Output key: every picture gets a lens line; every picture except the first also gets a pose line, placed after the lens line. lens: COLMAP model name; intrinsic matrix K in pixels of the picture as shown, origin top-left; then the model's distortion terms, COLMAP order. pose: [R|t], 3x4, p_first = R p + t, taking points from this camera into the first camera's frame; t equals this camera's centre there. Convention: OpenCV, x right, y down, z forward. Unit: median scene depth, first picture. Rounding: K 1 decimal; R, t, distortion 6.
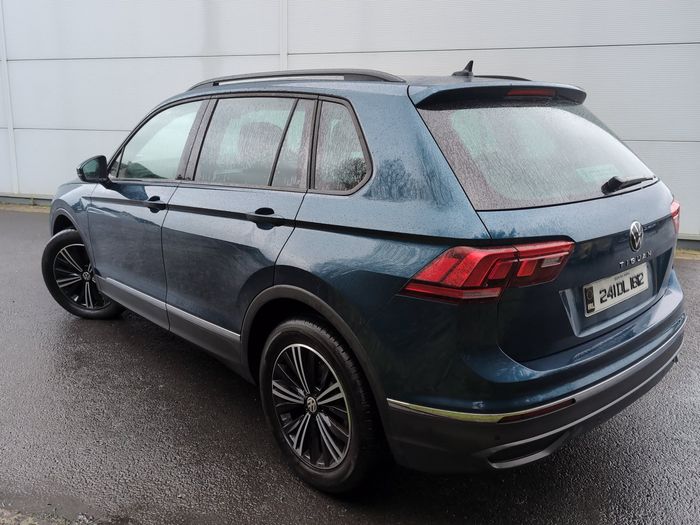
lens RADIAL K [[593.6, 0, 350.0], [0, 593.6, 262.5], [0, 0, 1]] dist [0.006411, 0.002143]
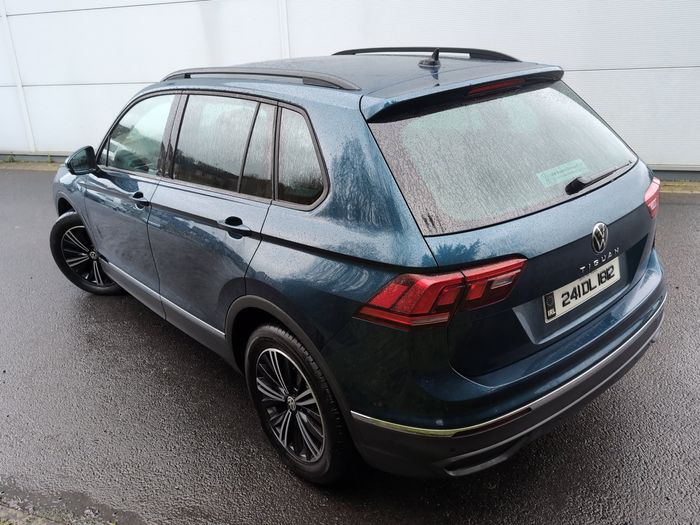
lens RADIAL K [[593.6, 0, 350.0], [0, 593.6, 262.5], [0, 0, 1]] dist [0.006411, 0.002143]
pose [[0.997247, -0.045411, -0.058626, 0.112953], [0.052945, 0.989550, 0.134116, -0.144816], [0.051923, -0.136851, 0.989230, -0.003973]]
